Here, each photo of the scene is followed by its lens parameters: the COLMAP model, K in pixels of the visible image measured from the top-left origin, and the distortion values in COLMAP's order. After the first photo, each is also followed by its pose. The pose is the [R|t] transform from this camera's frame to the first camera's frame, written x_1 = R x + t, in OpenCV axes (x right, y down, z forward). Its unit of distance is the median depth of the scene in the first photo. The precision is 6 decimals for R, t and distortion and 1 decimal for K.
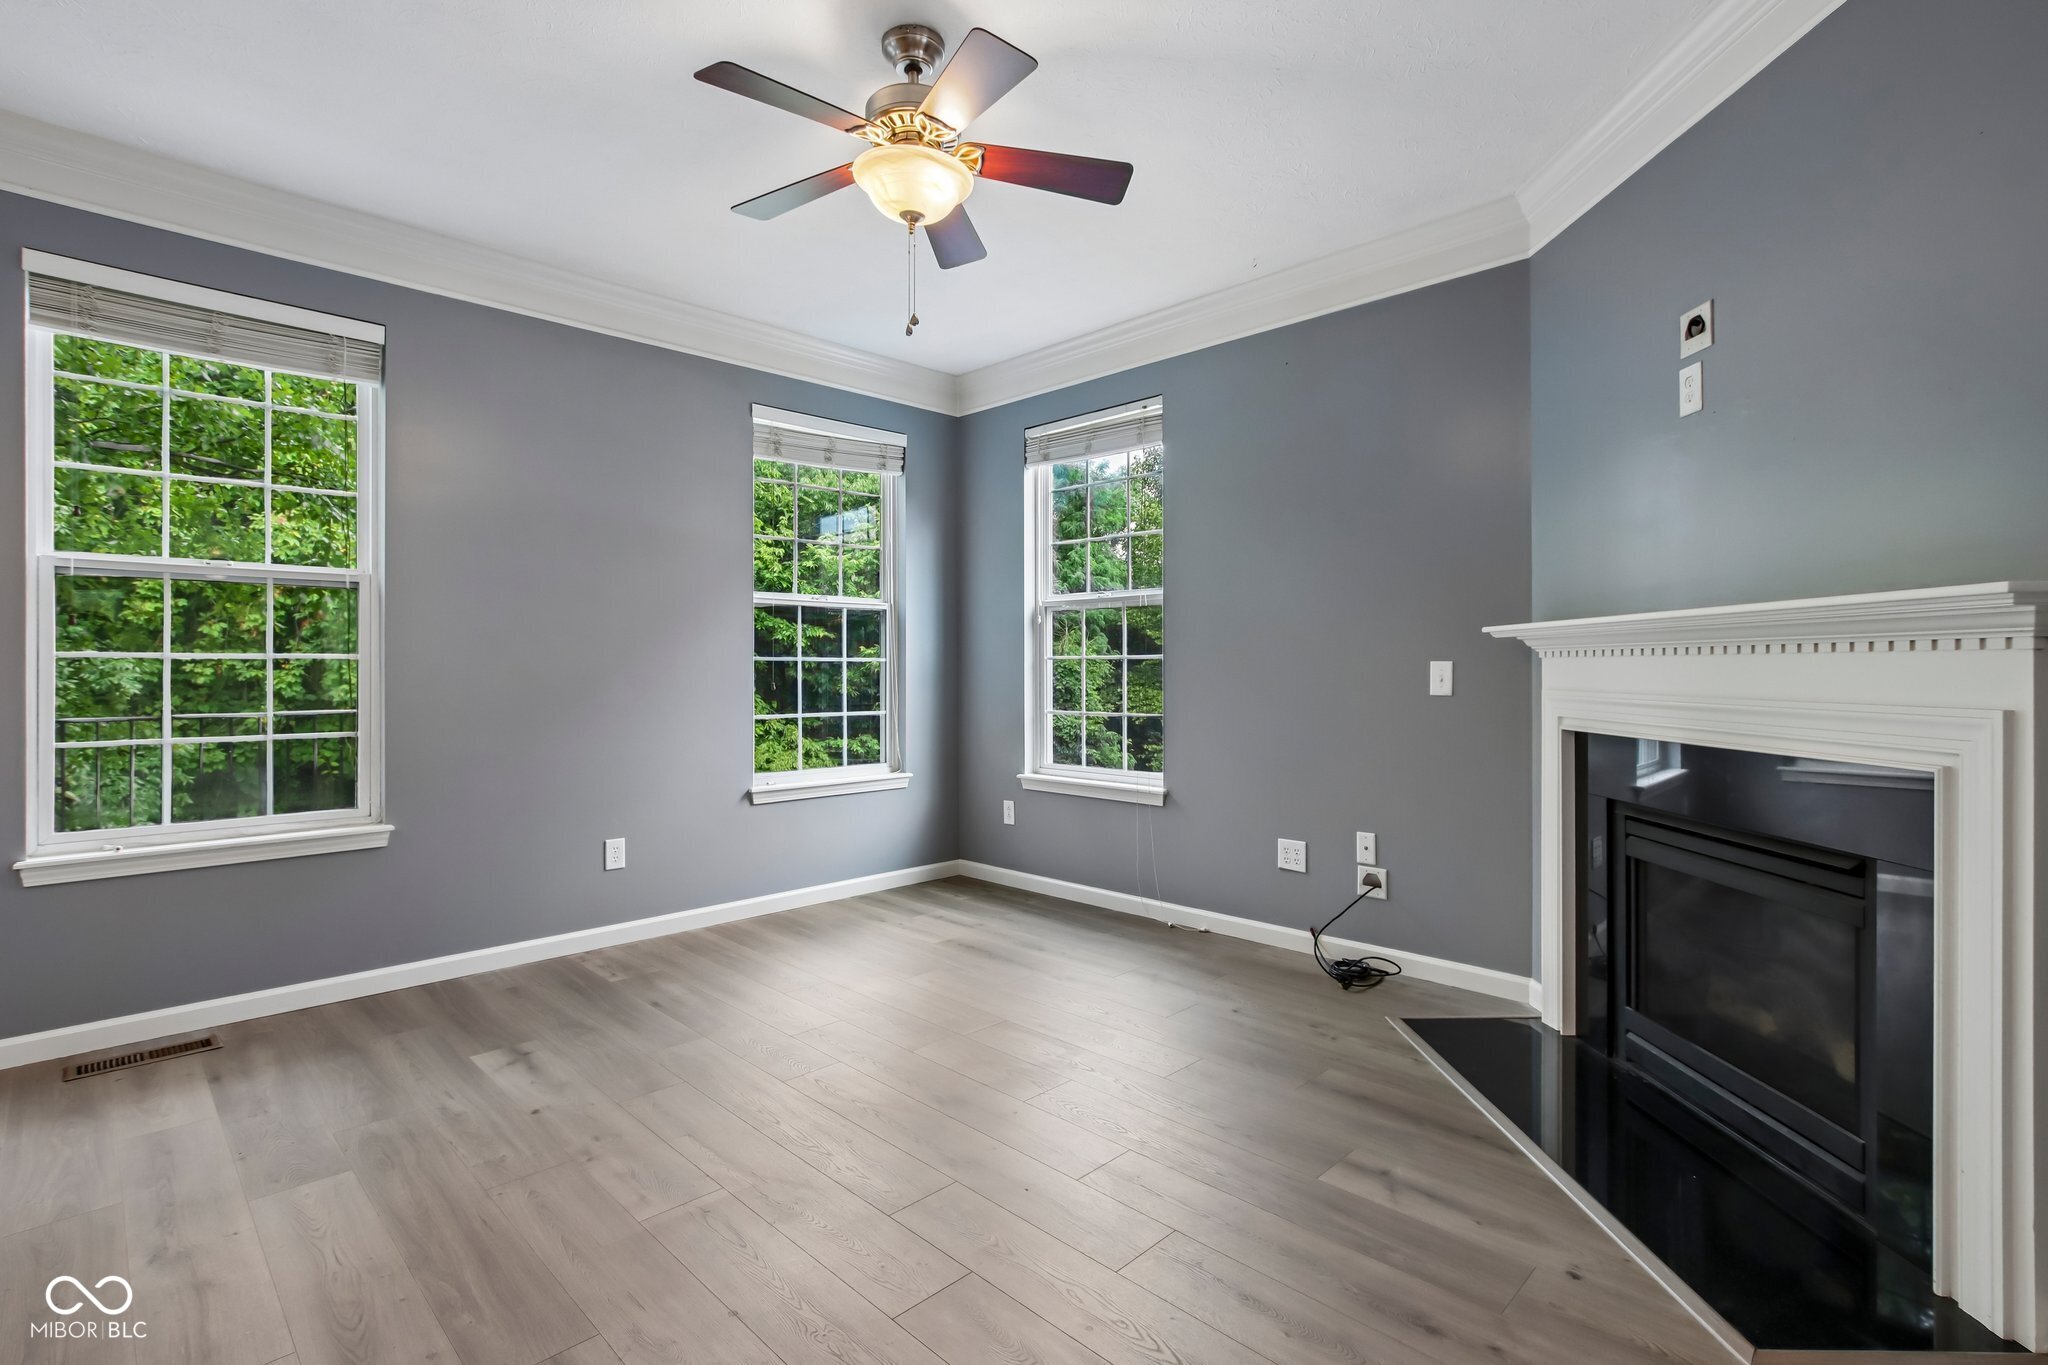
lens RADIAL K [[962.9, 0, 1028.4], [0, 962.9, 669.4], [0, 0, 1]] dist [-0.001255, 0.000194]
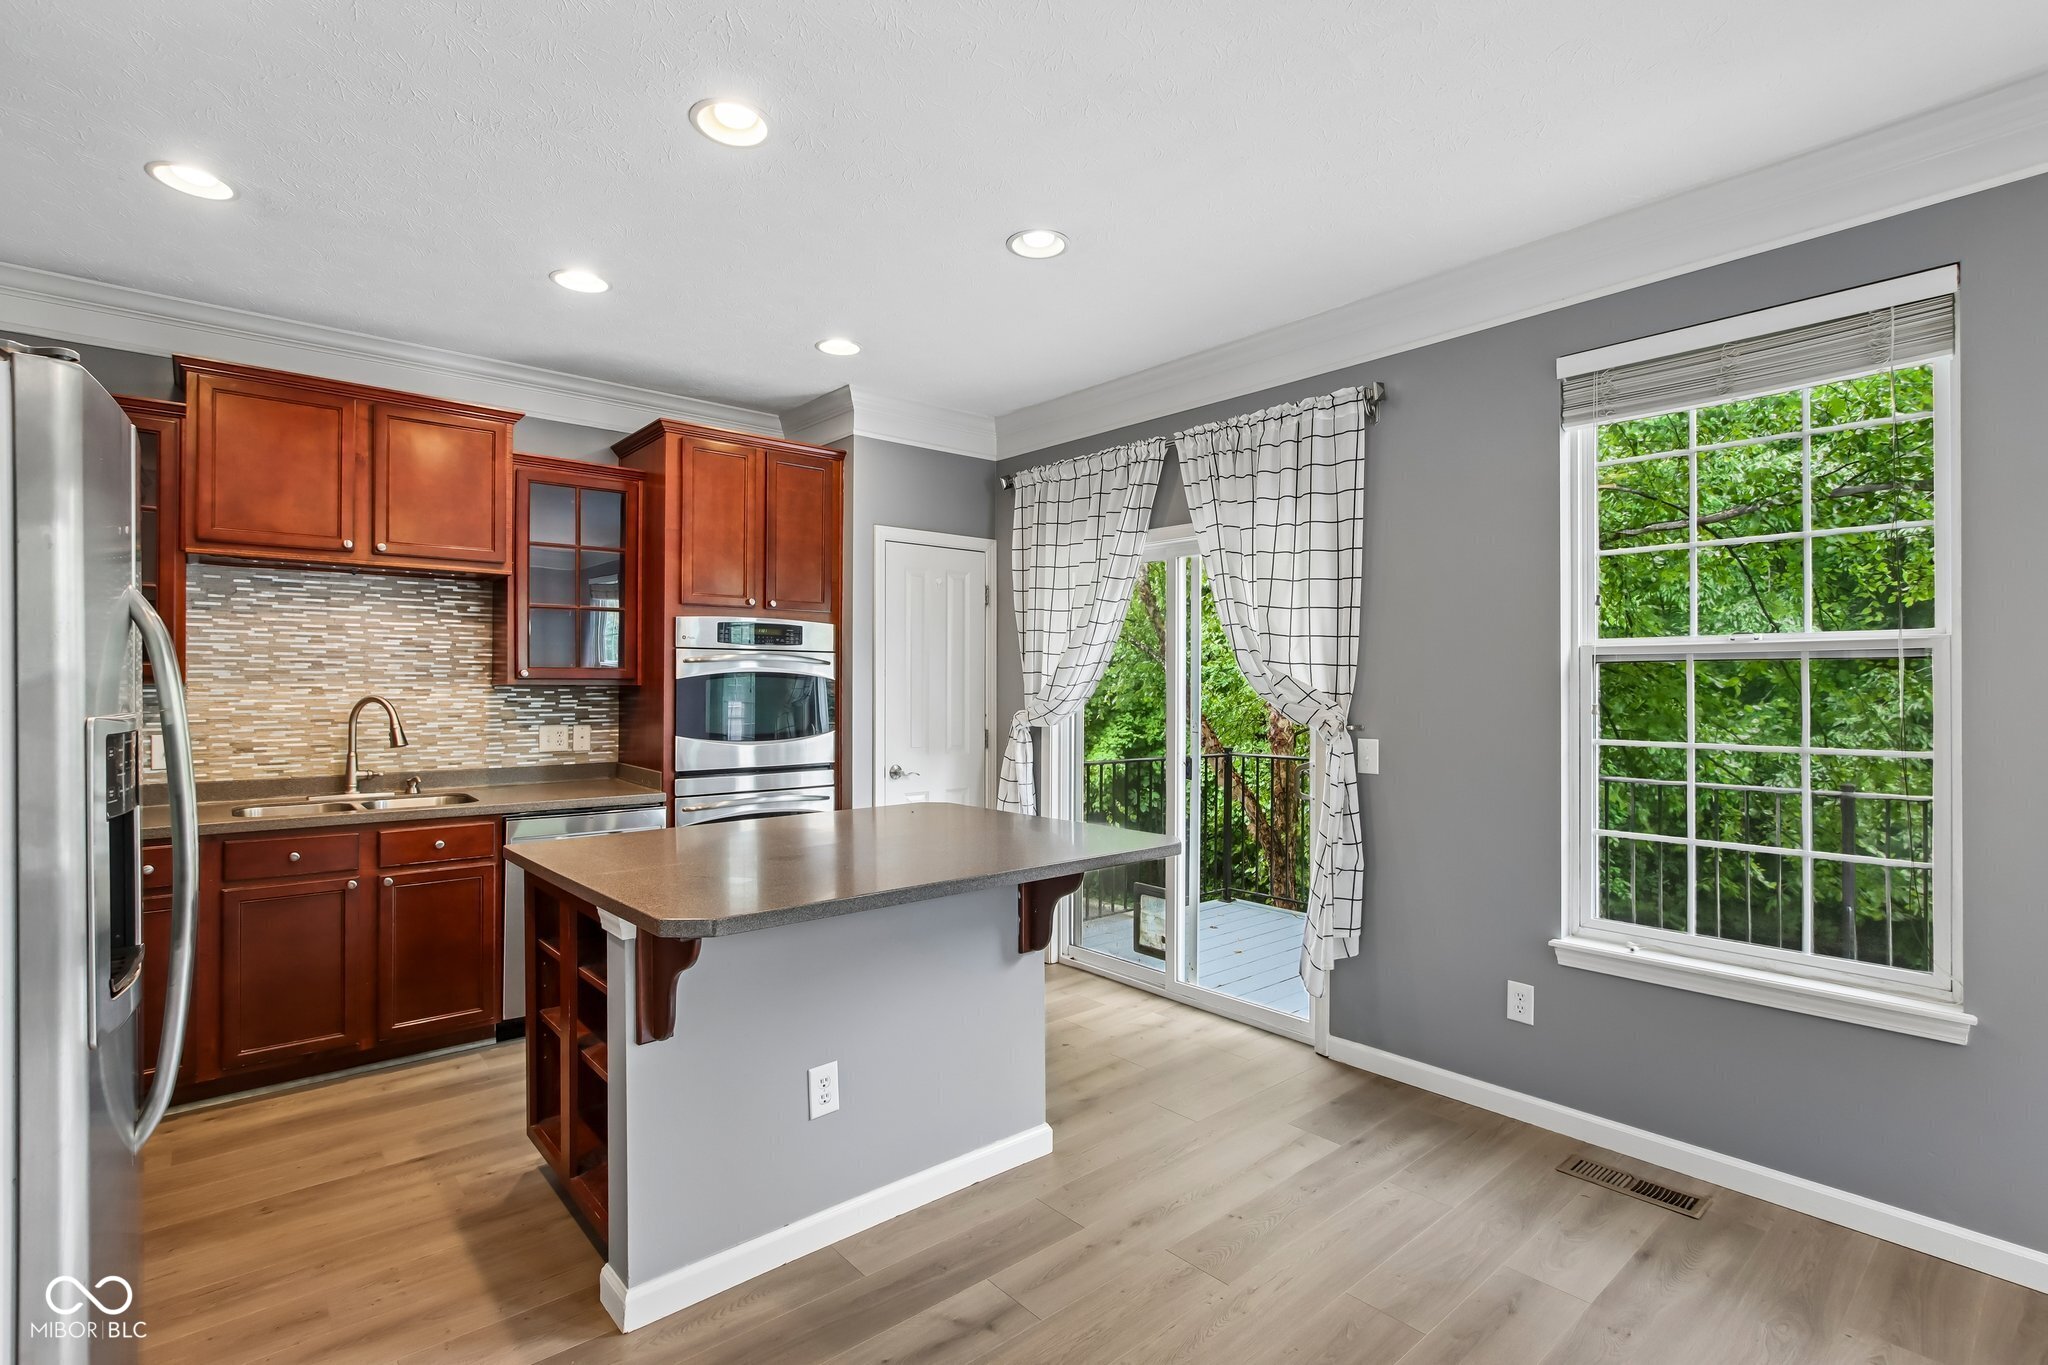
lens RADIAL K [[961.0, 0, 1024.0], [0, 961.0, 682.5], [0, 0, 1]] dist [-0.009895, 0.000740]
pose [[-0.075839, -0.001608, -0.997119, 0.035588], [-0.001196, 0.999998, -0.001521, -0.064966], [0.997119, 0.001077, -0.075840, 0.404262]]
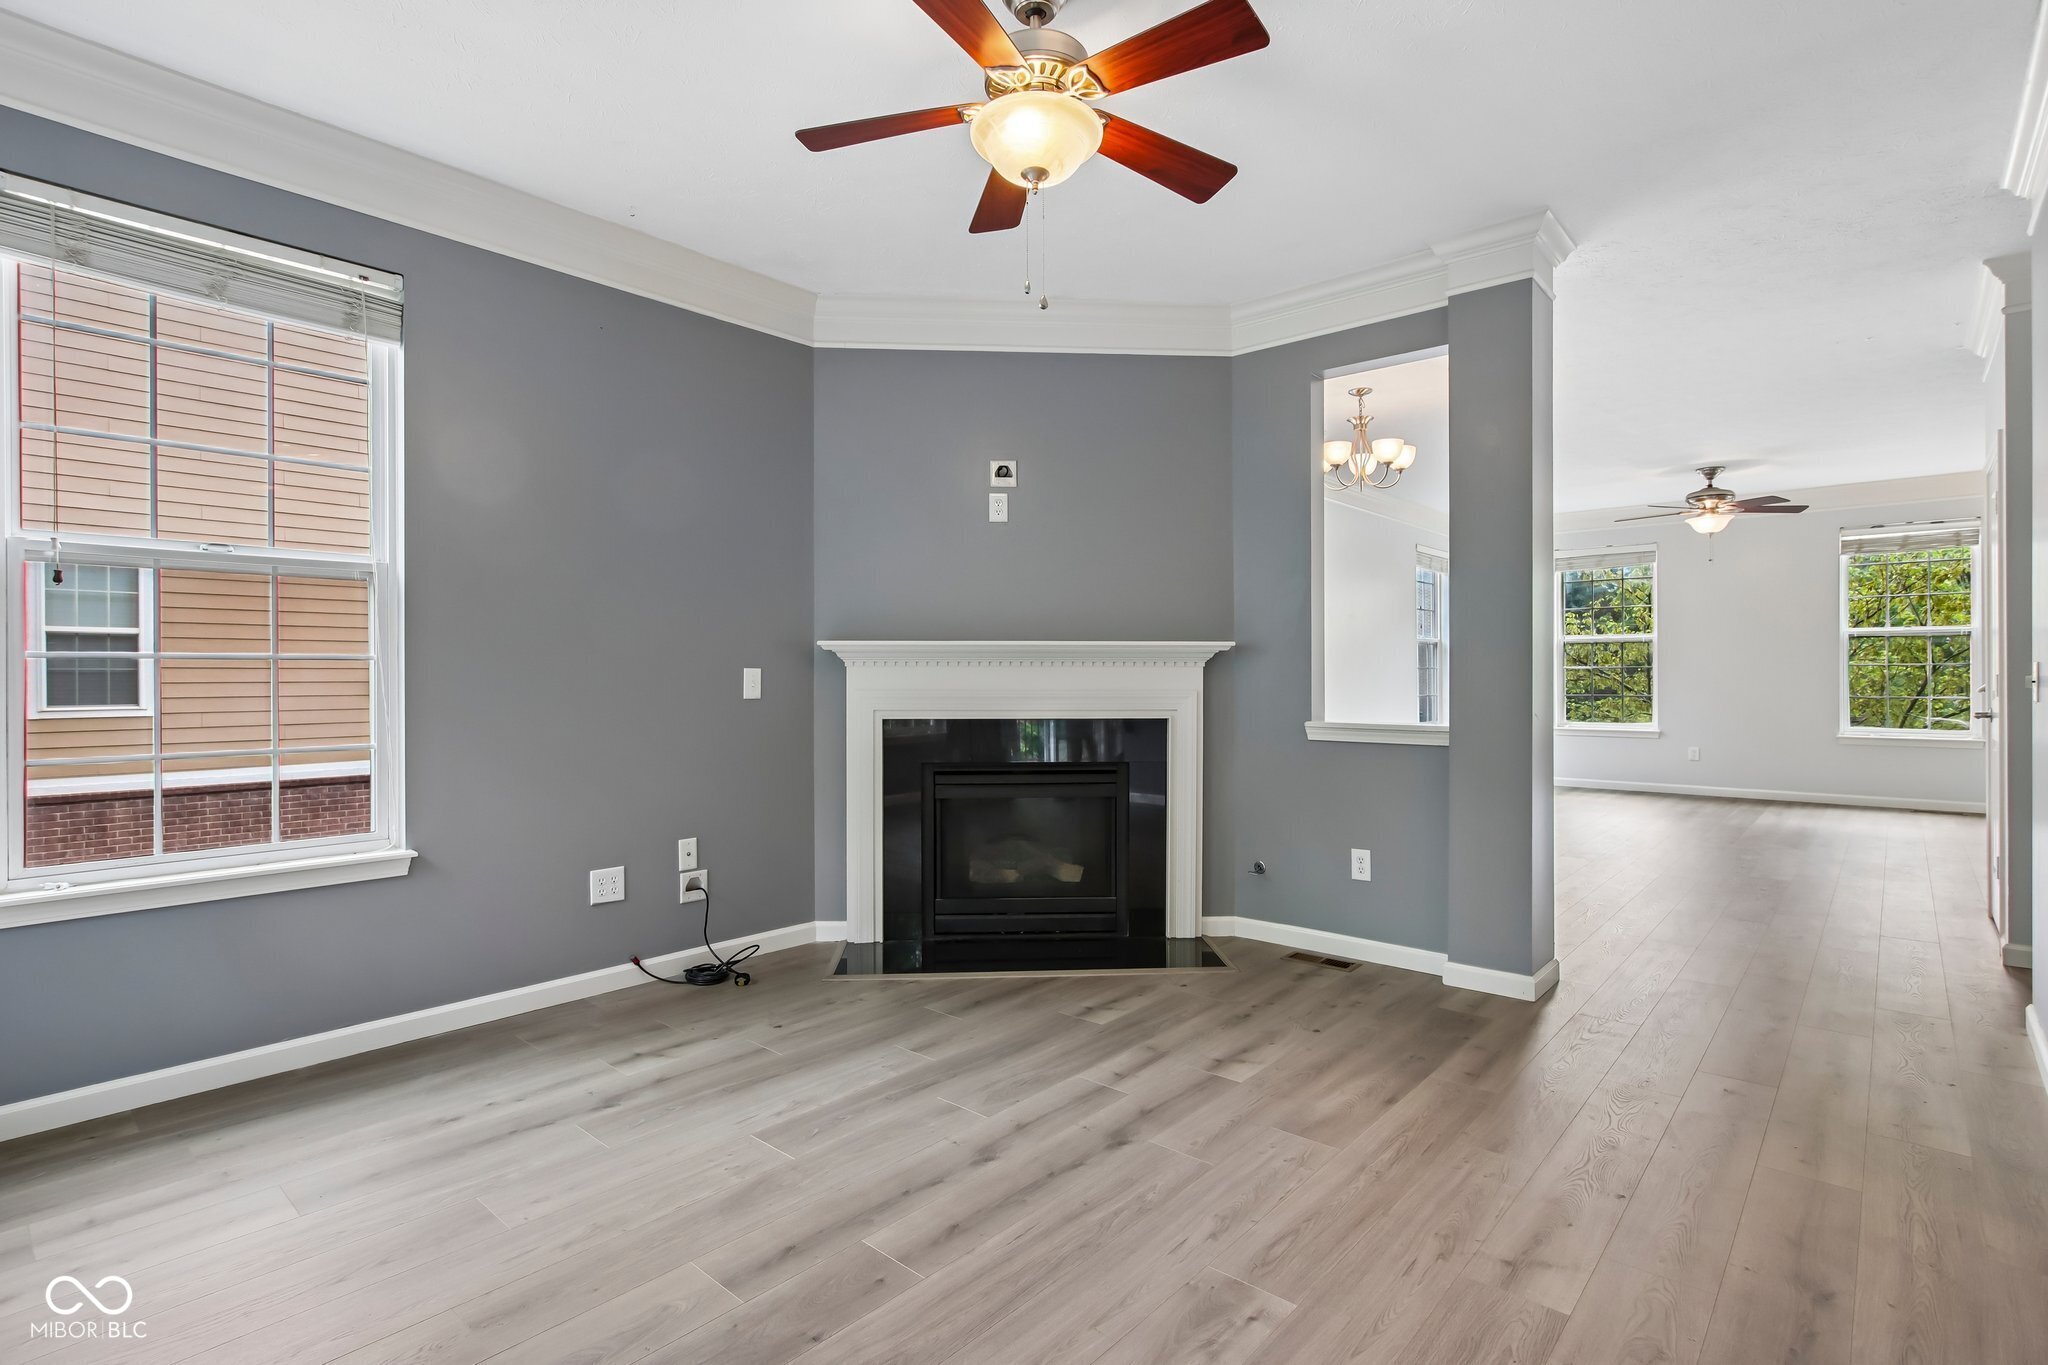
lens RADIAL K [[992.4, 0, 1025.4], [0, 992.4, 676.8], [0, 0, 1]] dist [-0.009430, 0.000881]
pose [[-0.060294, 0.000471, 0.998181, -0.749271], [0.003814, 0.999993, -0.000241, 0.003116], [-0.998173, 0.003792, -0.060295, 0.761842]]
